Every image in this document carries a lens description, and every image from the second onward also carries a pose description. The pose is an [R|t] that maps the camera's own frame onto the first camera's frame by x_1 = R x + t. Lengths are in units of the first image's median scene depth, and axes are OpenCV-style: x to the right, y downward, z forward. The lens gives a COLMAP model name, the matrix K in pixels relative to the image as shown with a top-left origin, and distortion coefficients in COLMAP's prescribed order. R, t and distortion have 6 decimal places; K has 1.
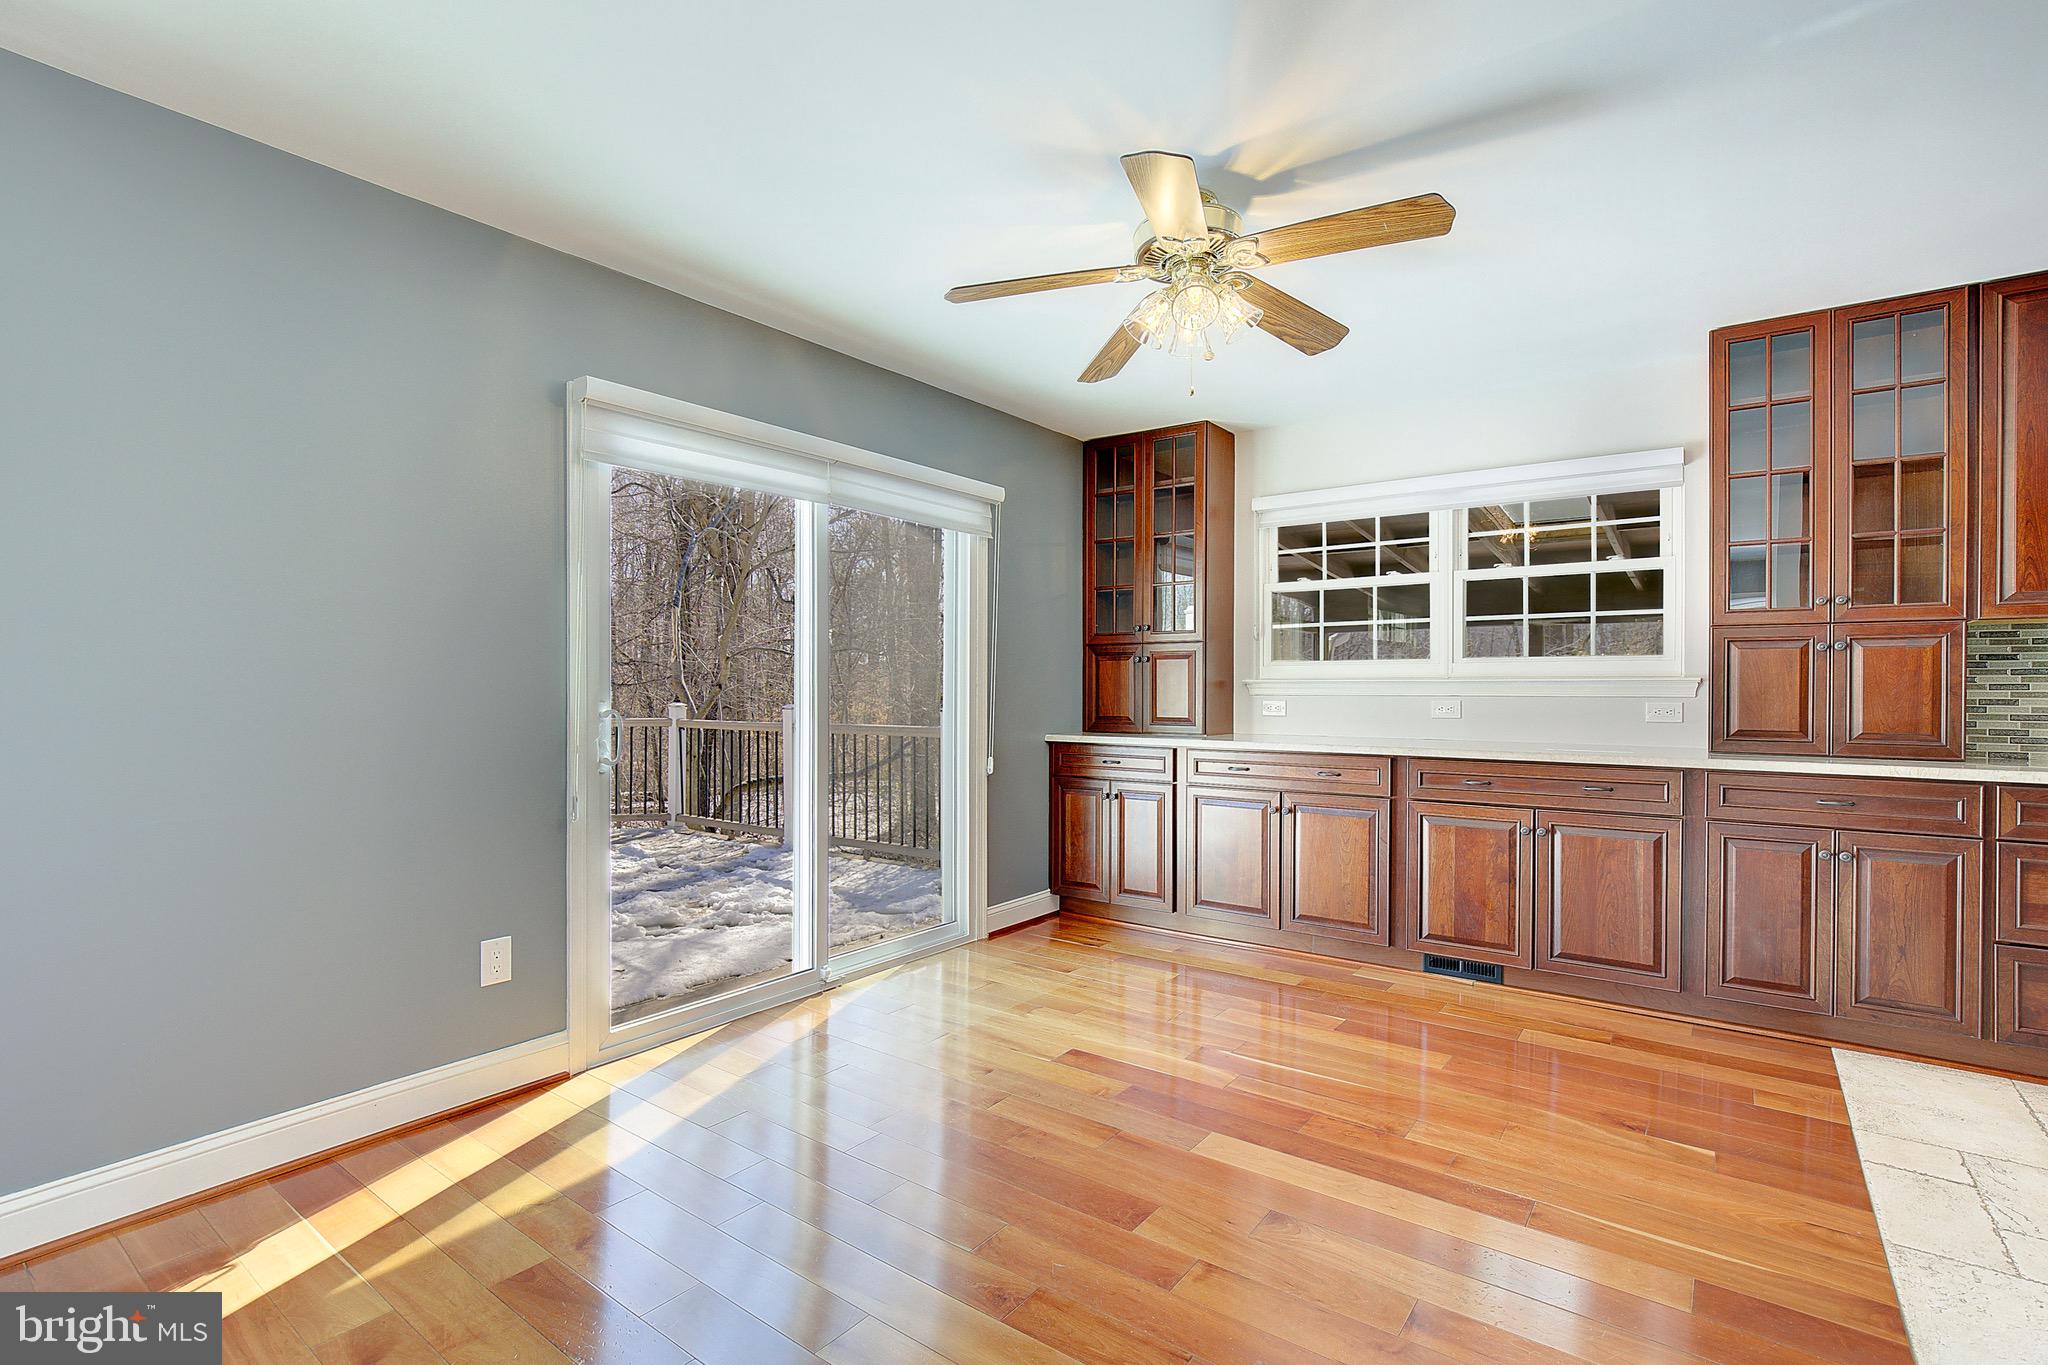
lens RADIAL K [[957.3, 0, 1031.5], [0, 957.3, 685.2], [0, 0, 1]] dist [-0.023464, 0.007730]
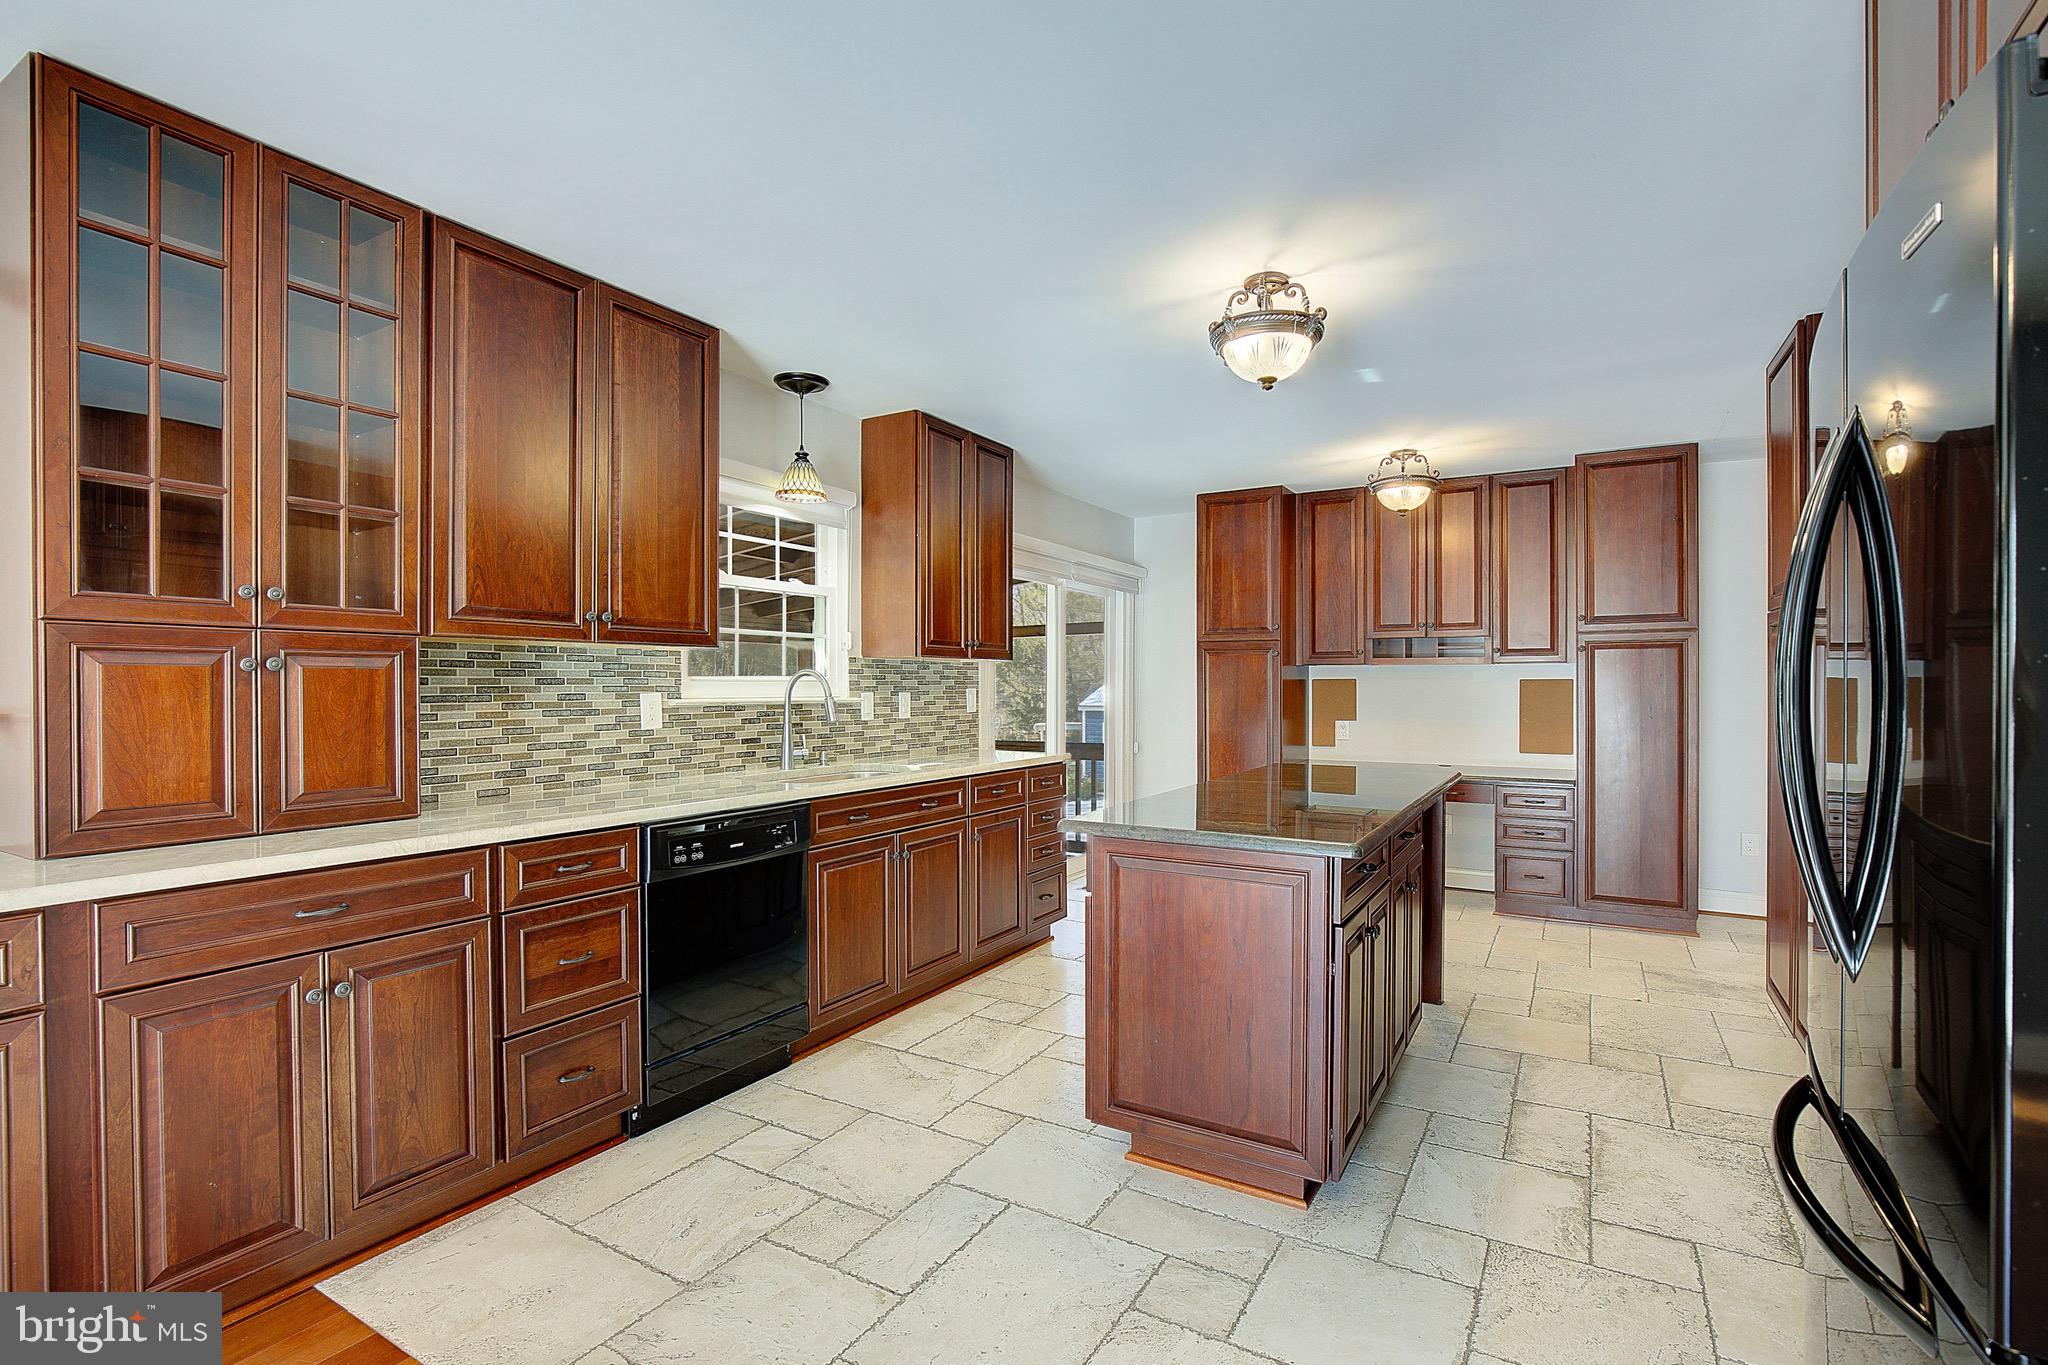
lens RADIAL K [[957.3, 0, 1050.9], [0, 957.3, 688.7], [0, 0, 1]] dist [-0.023464, 0.007730]
pose [[-0.132746, -0.006289, 0.991130, 0.140627], [0.000214, 0.999980, 0.006374, -0.029264], [-0.991150, 0.001058, -0.132742, 0.570771]]
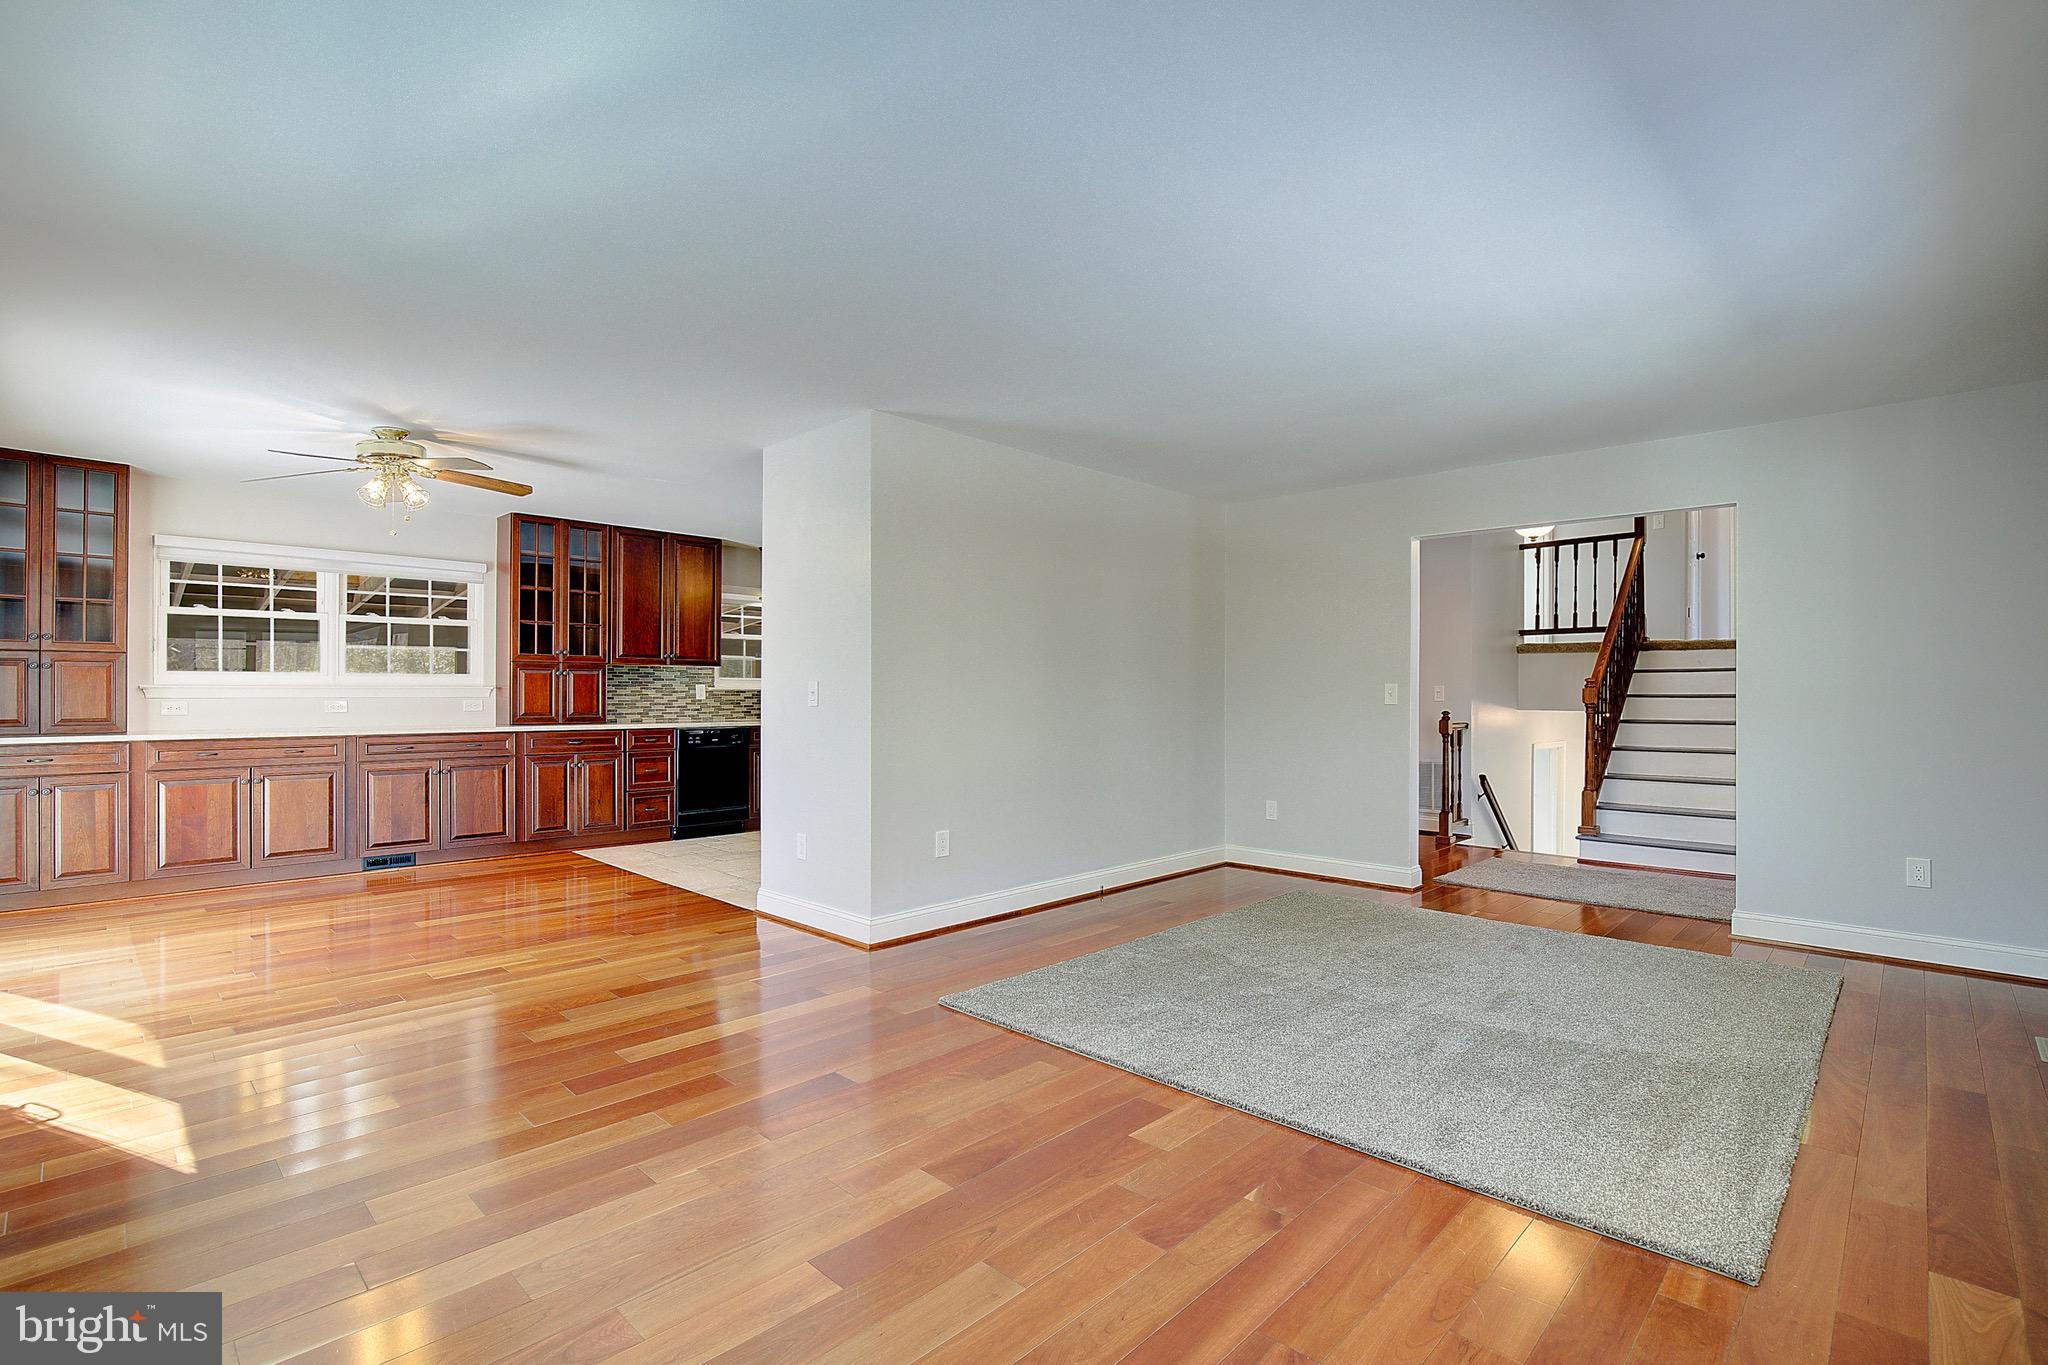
lens RADIAL K [[957.3, 0, 1038.0], [0, 957.3, 690.0], [0, 0, 1]] dist [-0.023464, 0.007730]
pose [[0.124611, 0.008759, 0.992167, -1.228666], [0.005482, 0.999940, -0.009516, 0.026048], [-0.992190, 0.006625, 0.124556, -0.369989]]
